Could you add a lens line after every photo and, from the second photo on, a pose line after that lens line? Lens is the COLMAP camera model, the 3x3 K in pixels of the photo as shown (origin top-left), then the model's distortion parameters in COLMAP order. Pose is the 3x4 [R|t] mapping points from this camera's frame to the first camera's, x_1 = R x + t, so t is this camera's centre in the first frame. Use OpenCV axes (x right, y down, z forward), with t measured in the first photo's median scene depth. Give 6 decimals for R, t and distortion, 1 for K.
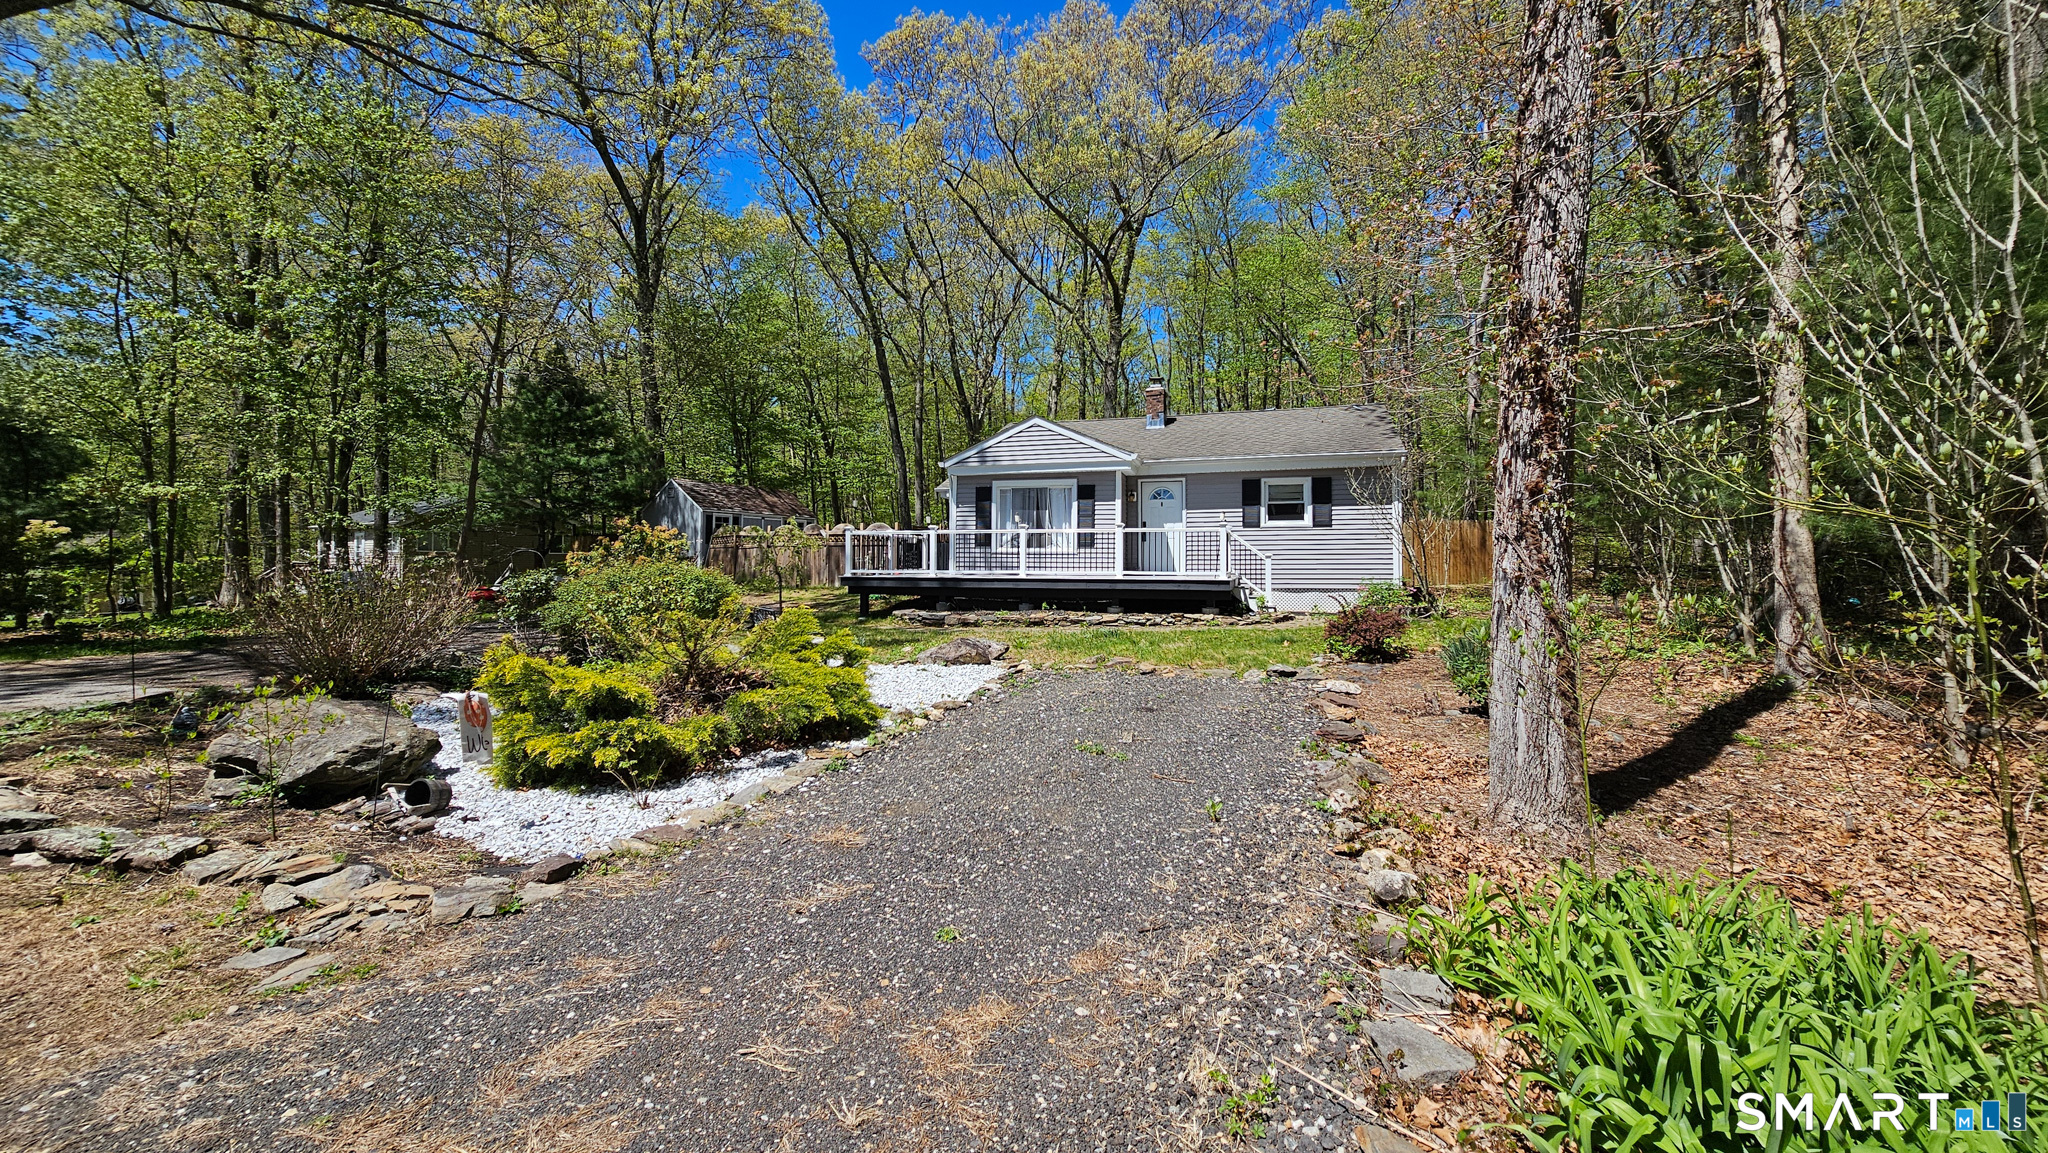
lens RADIAL K [[832.0, 0, 1038.0], [0, 832.0, 571.4], [0, 0, 1]] dist [-0.002314, -0.000257]
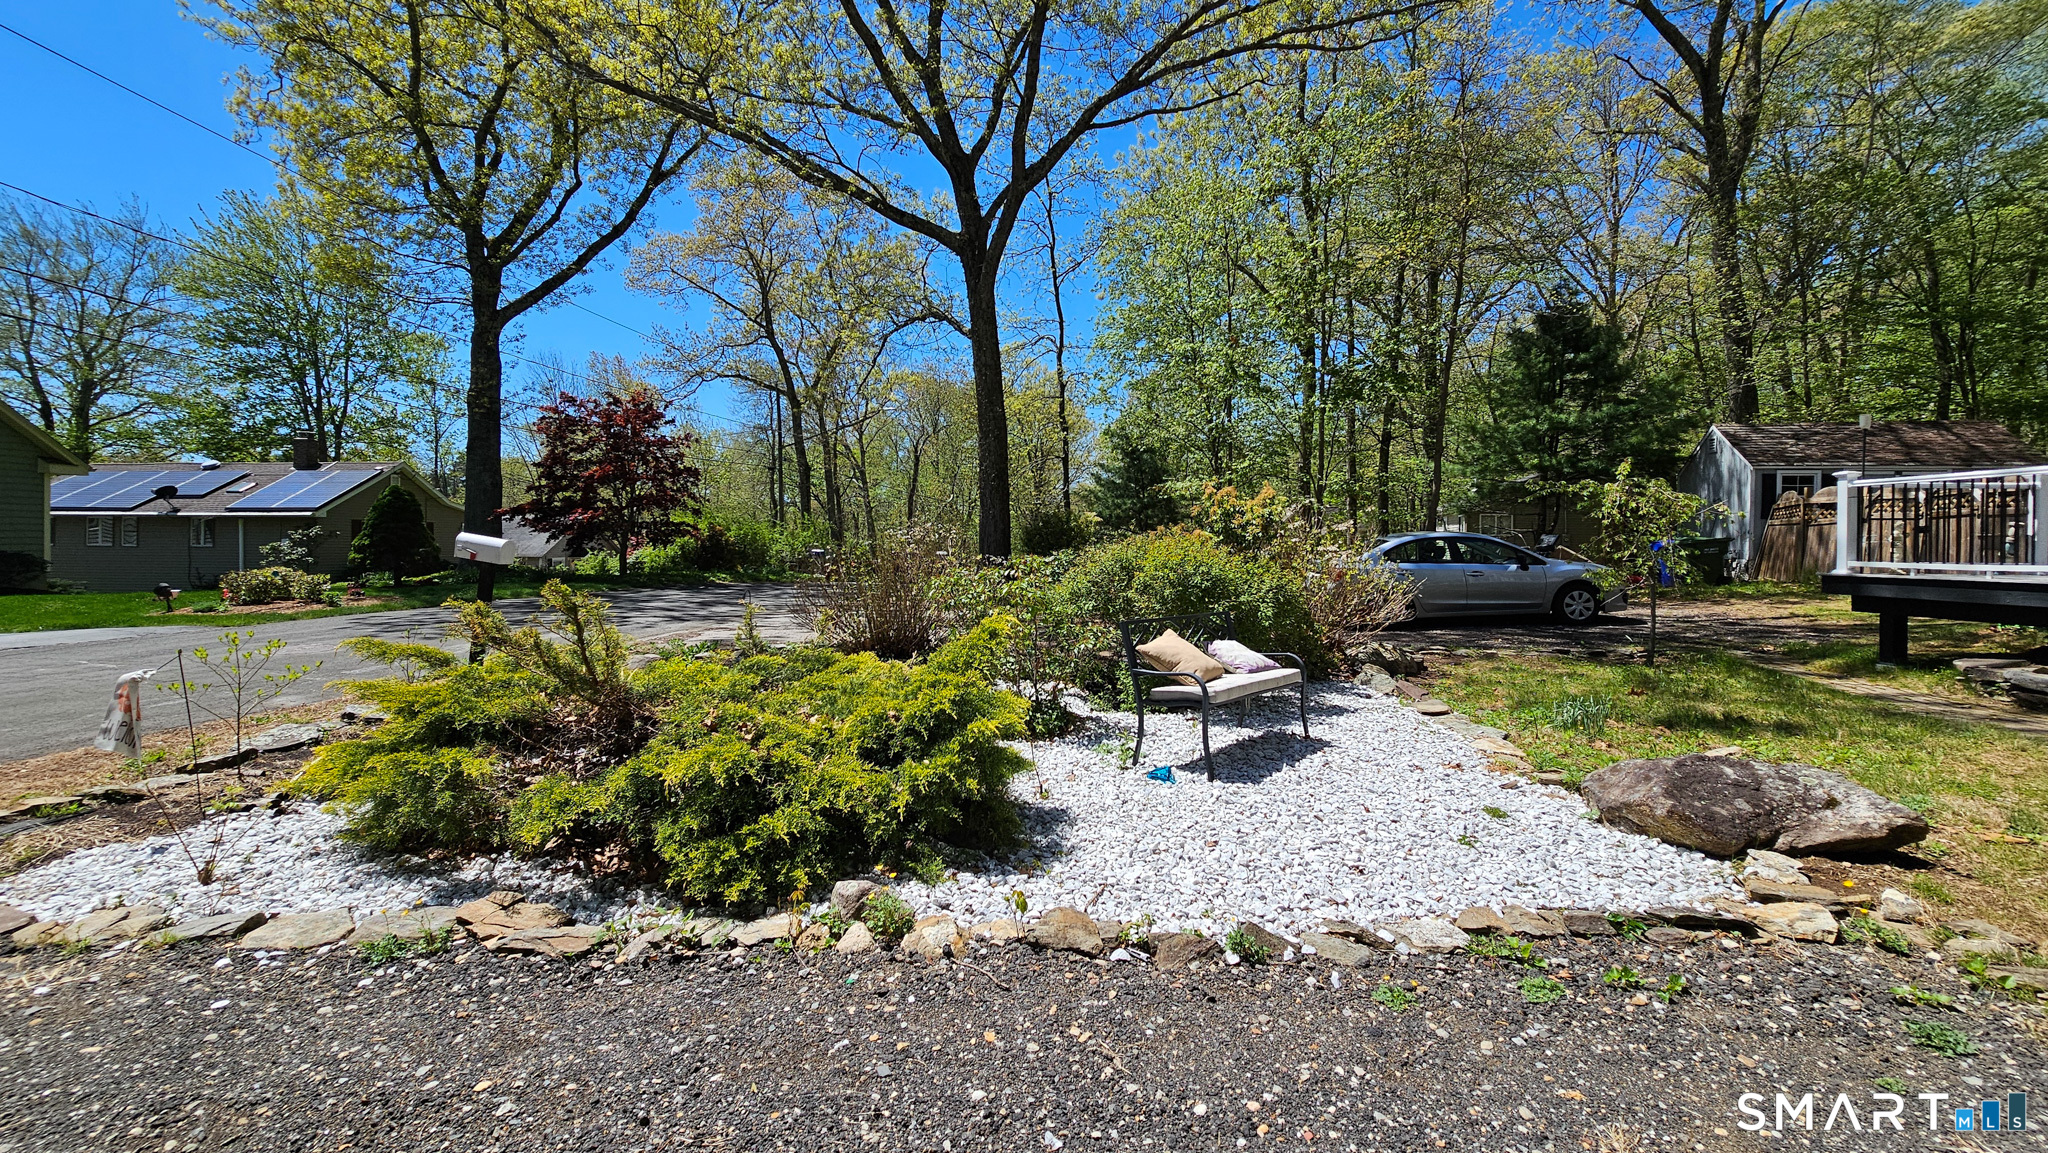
lens RADIAL K [[832.0, 0, 1011.7], [0, 832.0, 582.2], [0, 0, 1]] dist [-0.002314, -0.000257]
pose [[0.281044, 0.043745, -0.958697, 0.095312], [-0.017539, 0.999028, 0.040444, -0.000663], [0.959535, 0.005448, 0.281538, 0.398516]]
